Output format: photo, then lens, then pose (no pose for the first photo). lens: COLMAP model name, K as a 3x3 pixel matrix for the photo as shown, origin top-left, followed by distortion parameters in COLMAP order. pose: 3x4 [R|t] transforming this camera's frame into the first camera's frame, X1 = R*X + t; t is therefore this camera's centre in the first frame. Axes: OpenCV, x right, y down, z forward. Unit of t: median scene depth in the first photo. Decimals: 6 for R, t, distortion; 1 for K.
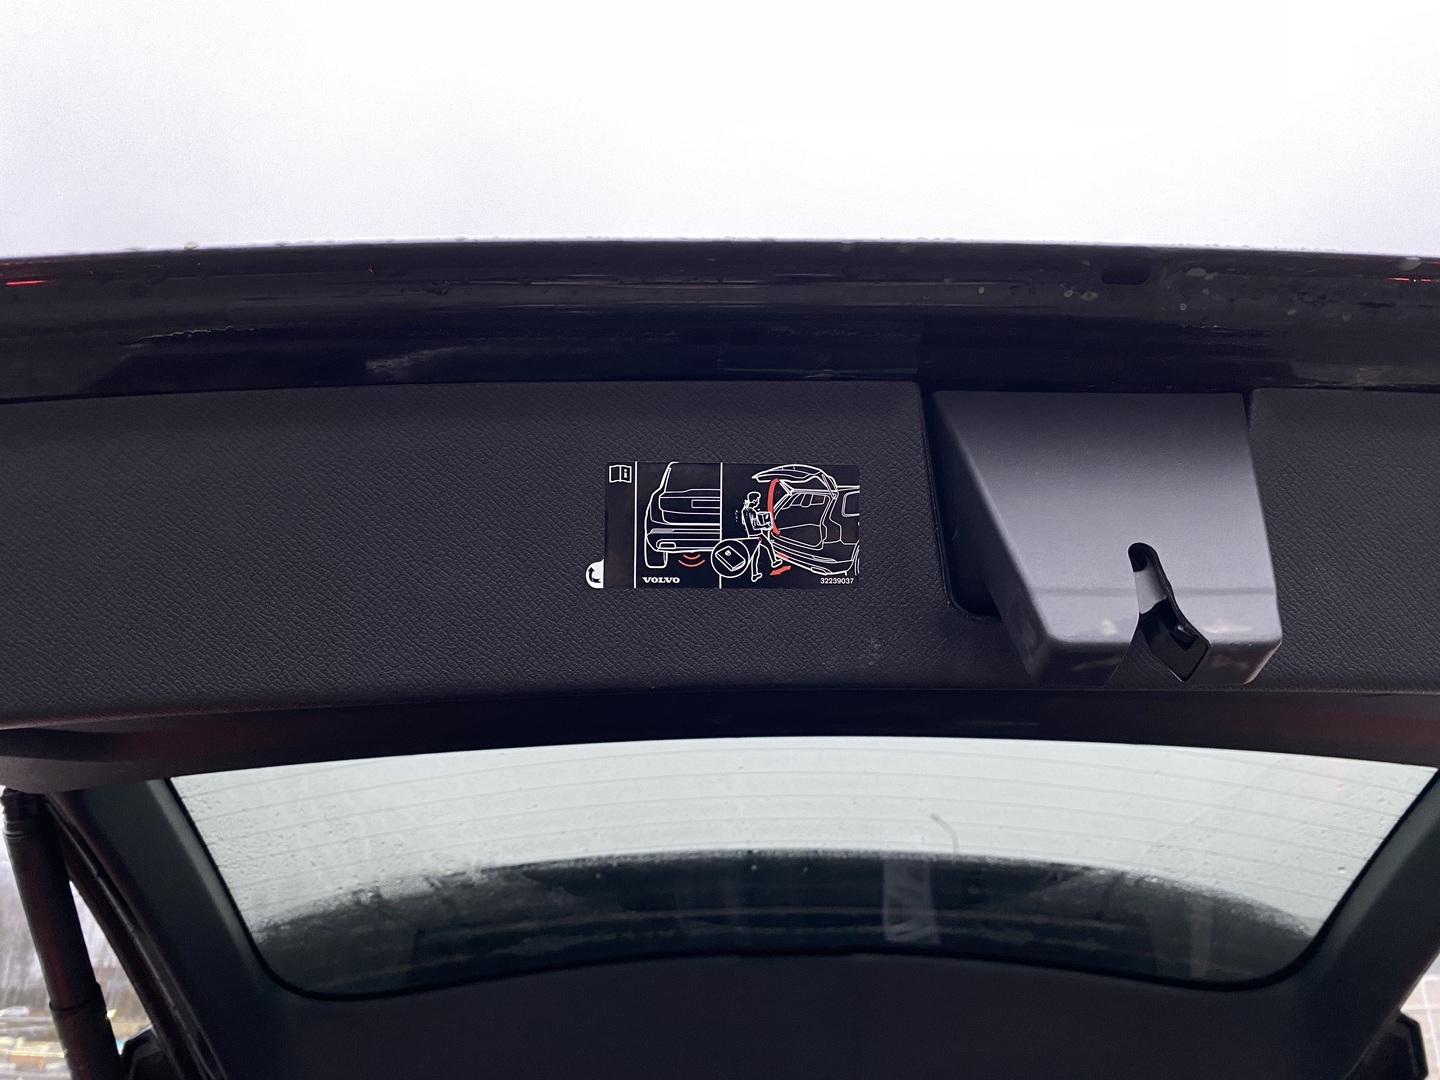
lens RADIAL K [[1115.6, 0, 722.3], [0, 1115.6, 533.5], [0, 0, 1]] dist [0.012620, -0.018676]
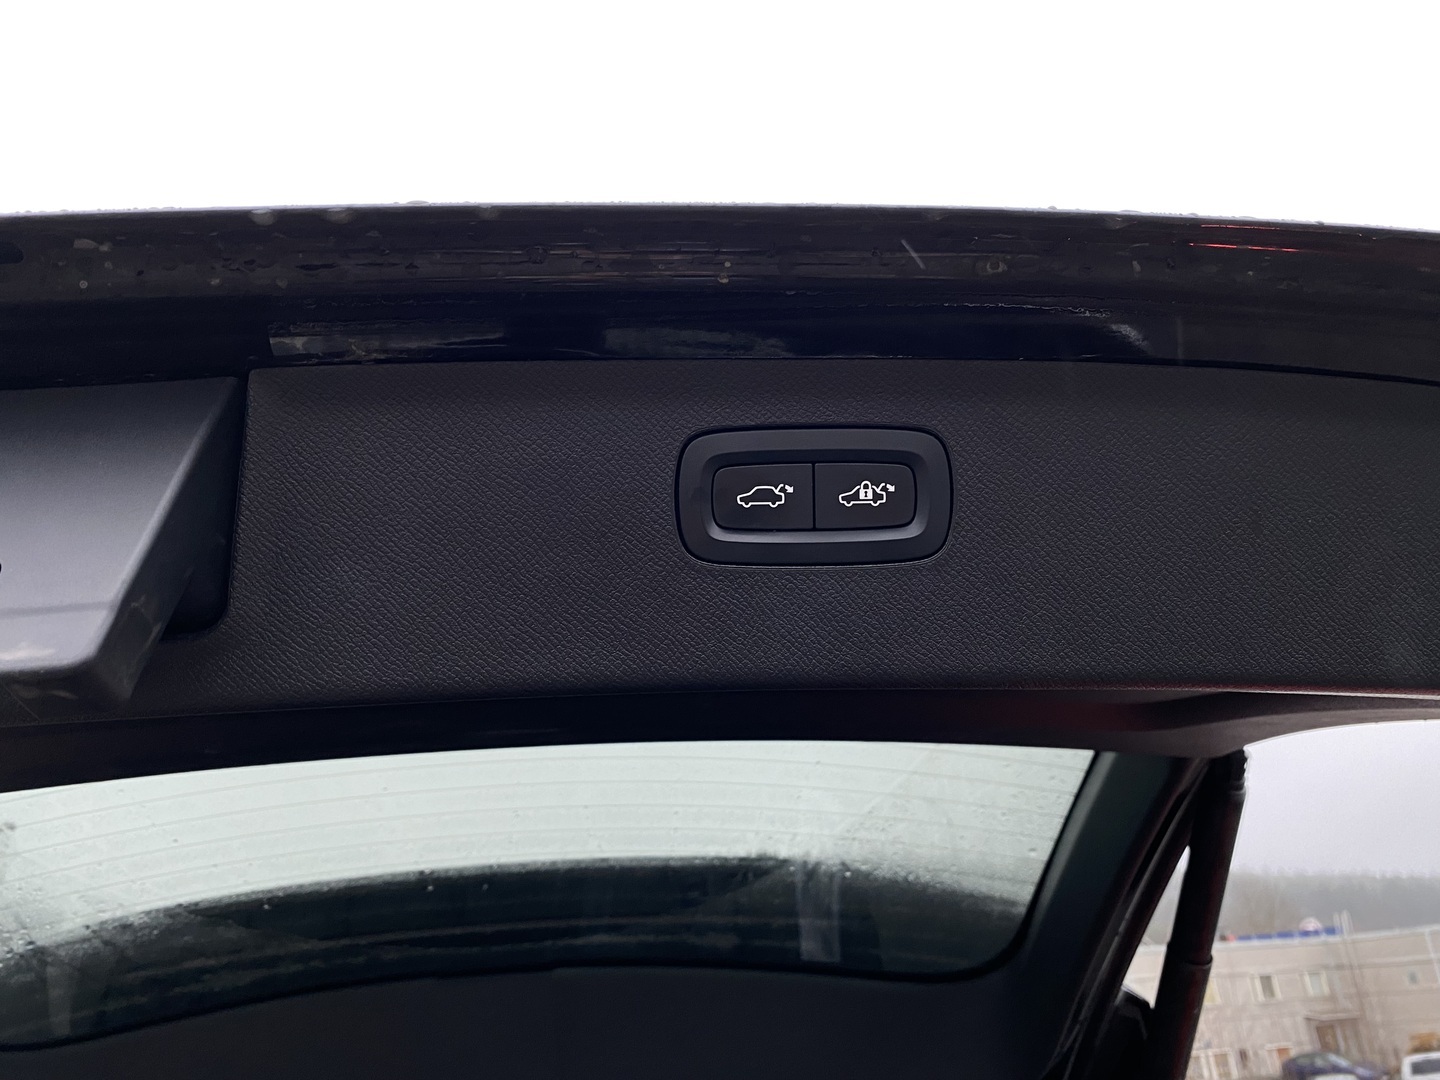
lens RADIAL K [[1115.6, 0, 712.5], [0, 1115.6, 547.7], [0, 0, 1]] dist [0.012620, -0.018676]
pose [[0.997838, -0.065389, -0.006552, 0.301196], [0.065479, 0.997745, 0.014711, 0.007716], [0.005576, -0.015108, 0.999870, 0.041260]]
